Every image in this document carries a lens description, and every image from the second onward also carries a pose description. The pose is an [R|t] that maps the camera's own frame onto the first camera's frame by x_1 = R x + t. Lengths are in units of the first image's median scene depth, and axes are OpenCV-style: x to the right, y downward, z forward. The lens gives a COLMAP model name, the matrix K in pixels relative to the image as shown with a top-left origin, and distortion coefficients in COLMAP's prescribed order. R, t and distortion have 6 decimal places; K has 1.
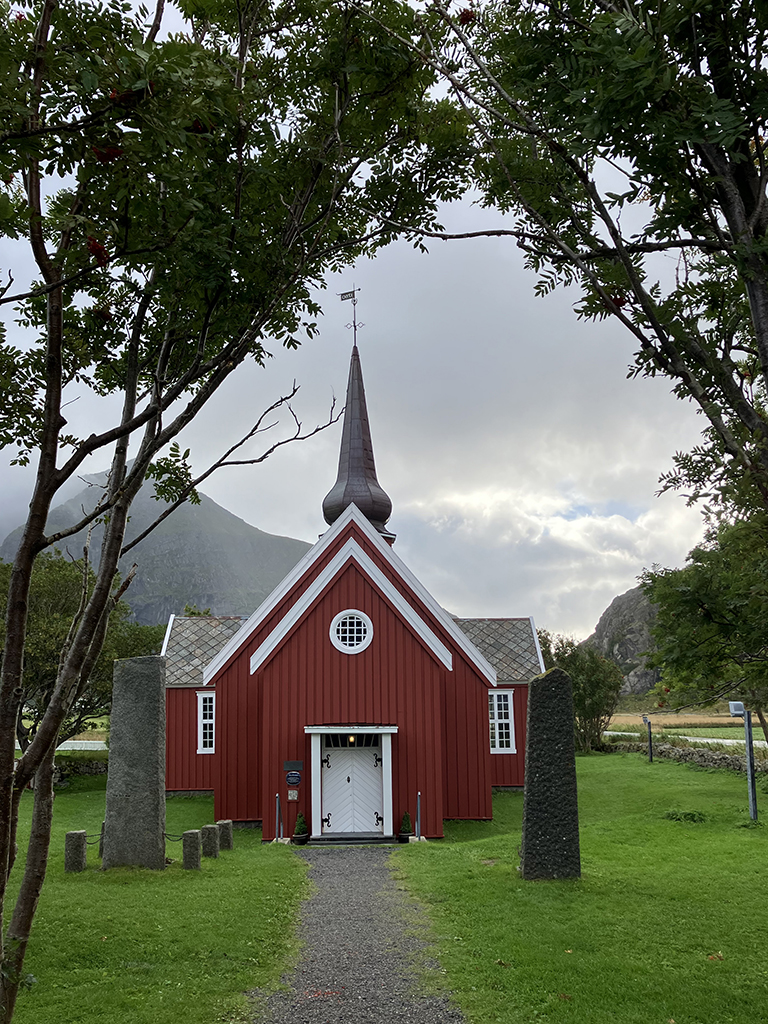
lens RADIAL K [[903.7, 0, 373.0], [0, 903.7, 555.4], [0, 0, 1]] dist [0.032041, -0.003170]
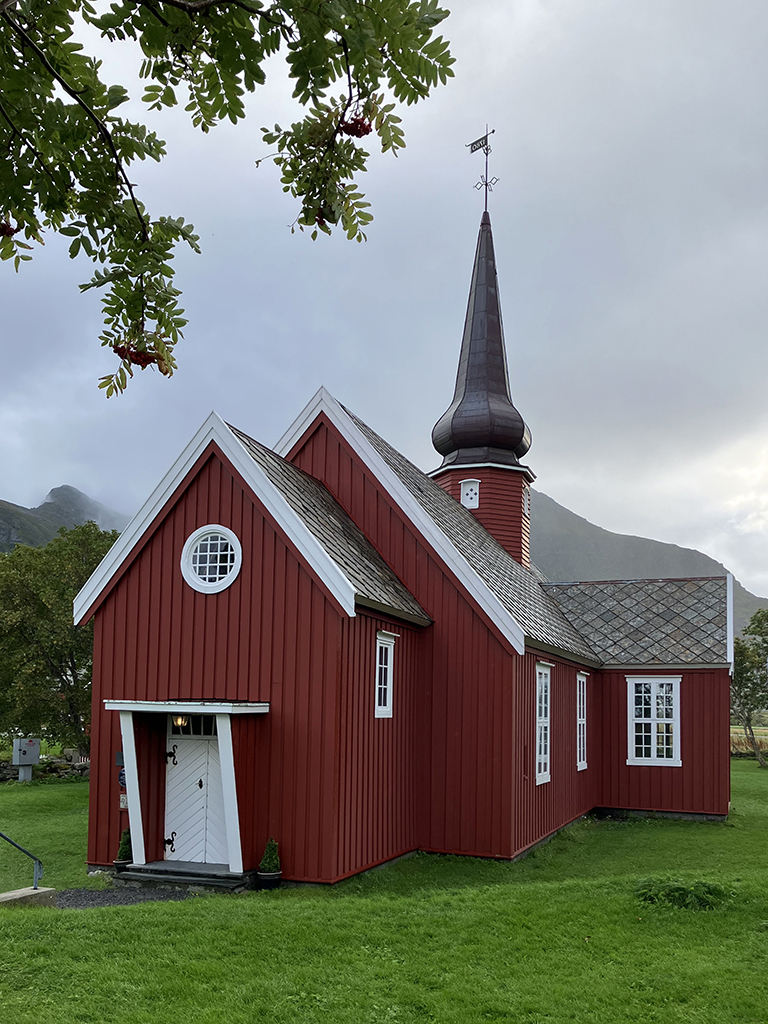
lens RADIAL K [[903.7, 0, 404.2], [0, 903.7, 656.6], [0, 0, 1]] dist [0.032041, -0.003170]
pose [[0.930307, 0.007793, -0.366700, 0.338797], [0.029814, 0.994859, 0.096781, 0.094853], [0.365569, -0.100969, 0.925292, 0.446174]]
